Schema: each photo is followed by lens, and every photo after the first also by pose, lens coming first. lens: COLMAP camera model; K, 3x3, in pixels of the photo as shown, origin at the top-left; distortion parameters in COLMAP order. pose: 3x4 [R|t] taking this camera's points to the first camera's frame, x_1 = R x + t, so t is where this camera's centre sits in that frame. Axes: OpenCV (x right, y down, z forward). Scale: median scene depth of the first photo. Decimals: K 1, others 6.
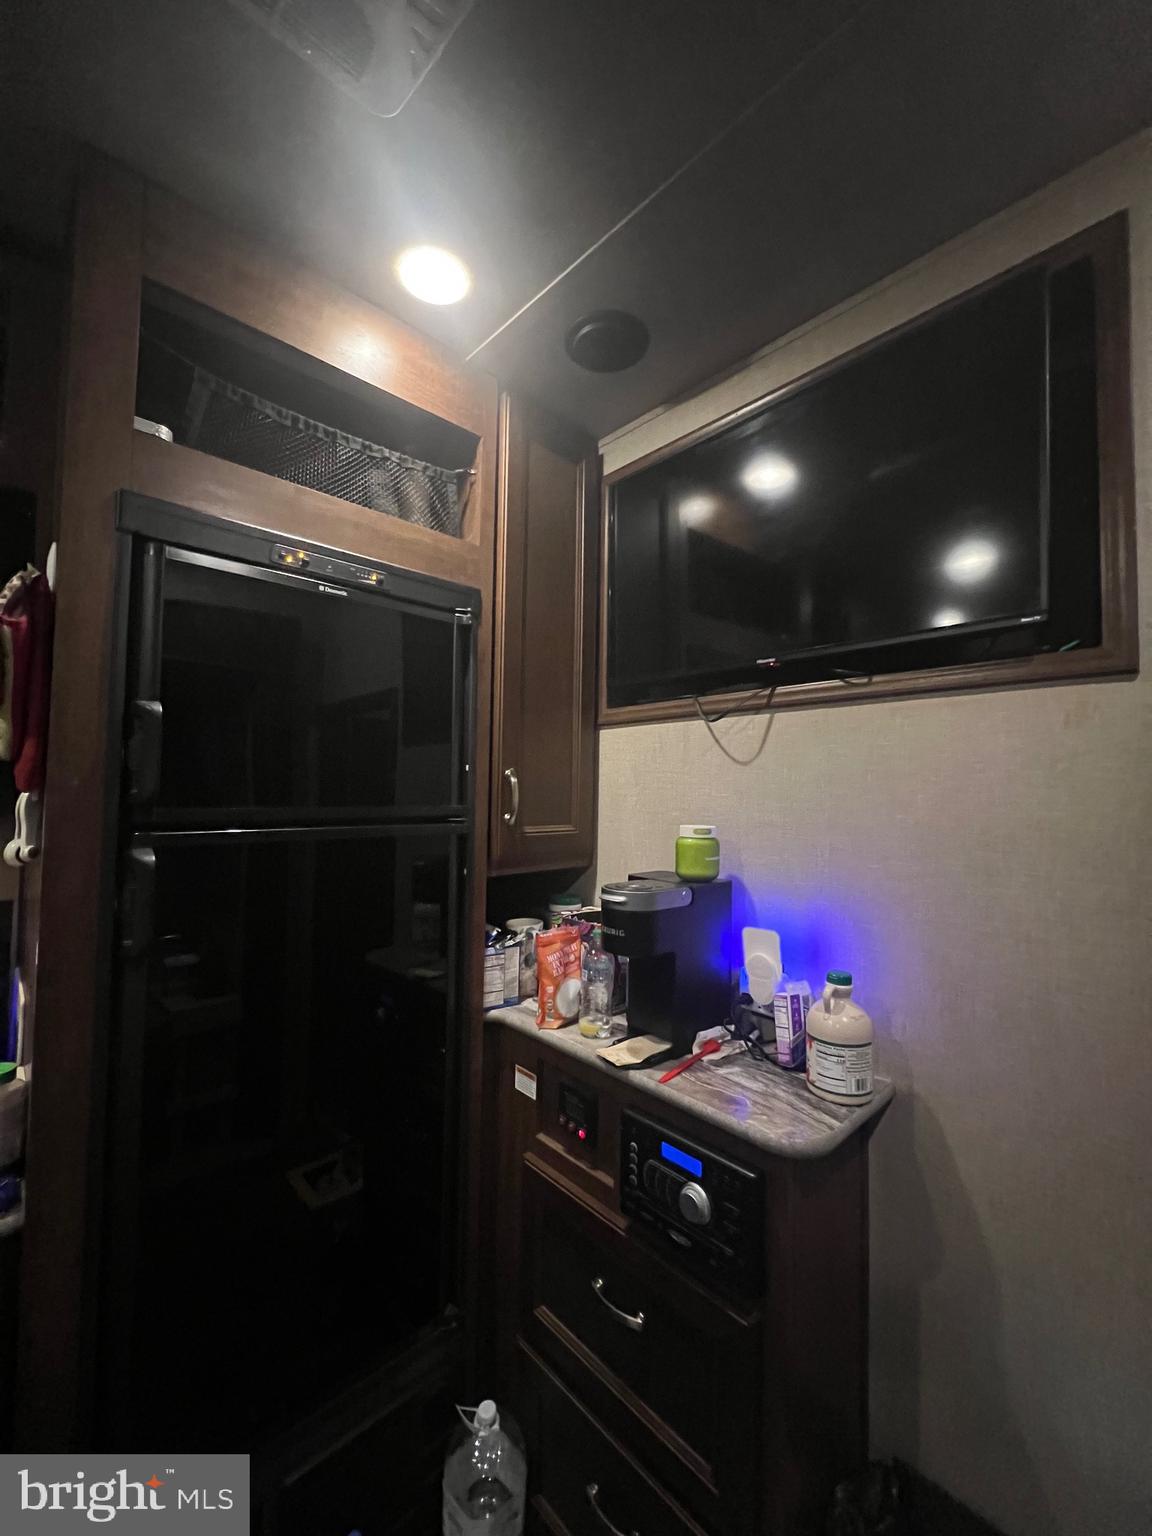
lens RADIAL K [[617.1, 0, 575.4], [0, 617.1, 765.7], [0, 0, 1]] dist [-0.000269, -0.000047]
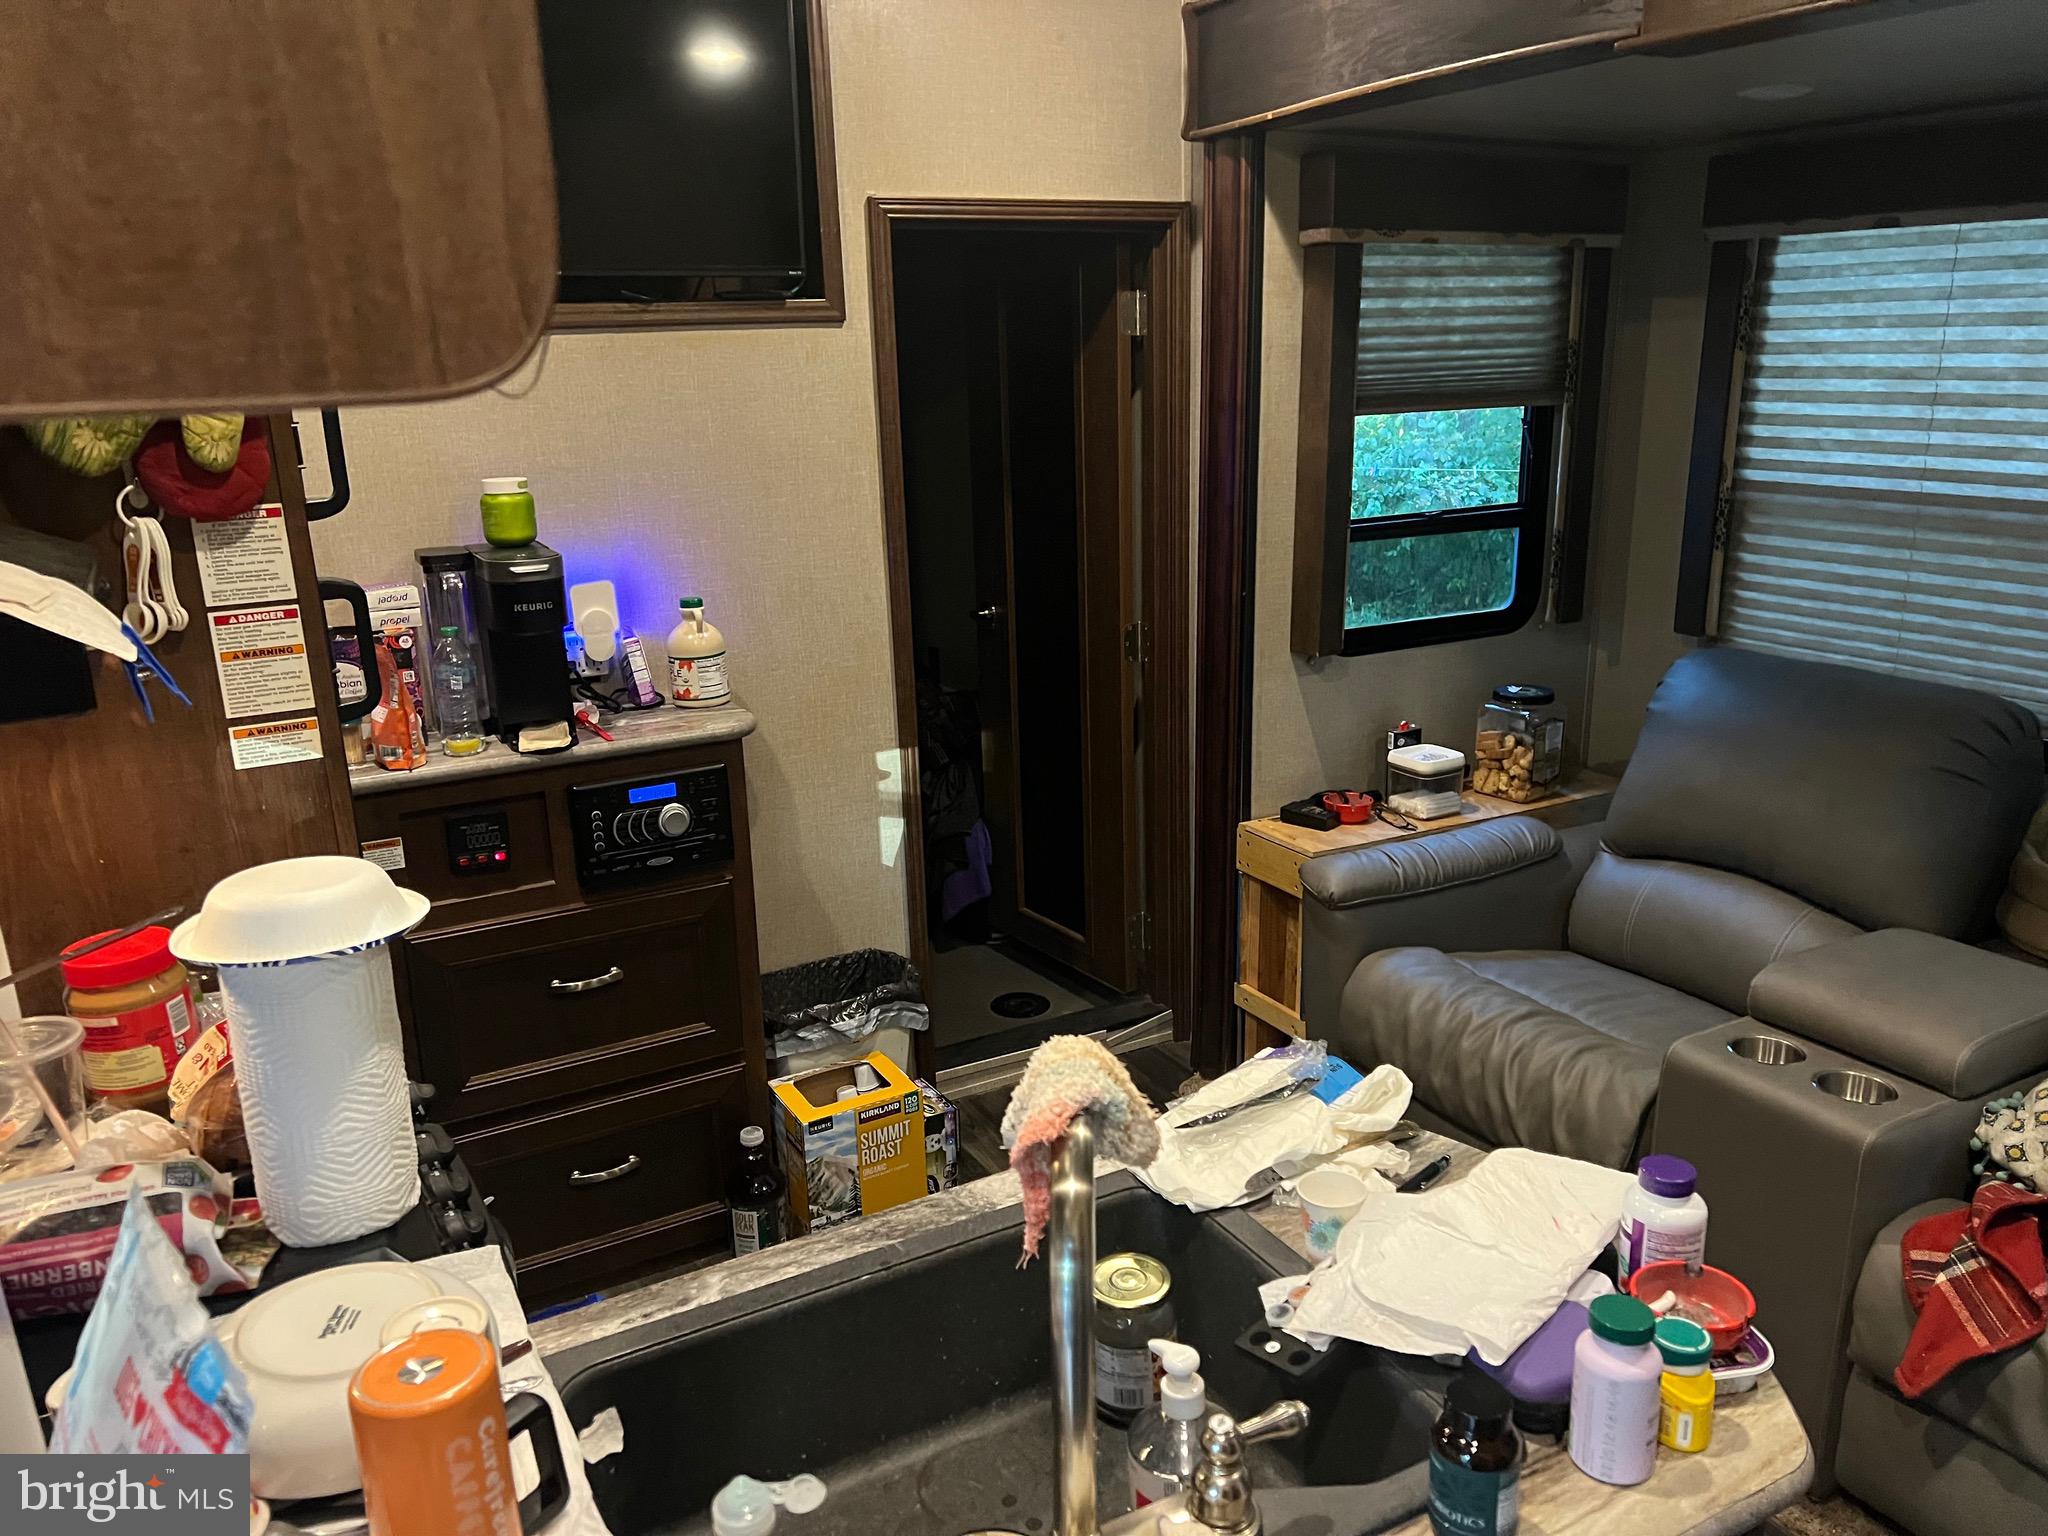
lens RADIAL K [[1531.5, 0, 1023.3], [0, 1531.5, 772.5], [0, 0, 1]] dist [-0.001476, -0.000229]
pose [[0.239872, -0.278338, 0.930048, -1.884382], [-0.010349, 0.957230, 0.289142, -0.142155], [-0.970749, -0.078982, 0.226732, -0.182855]]
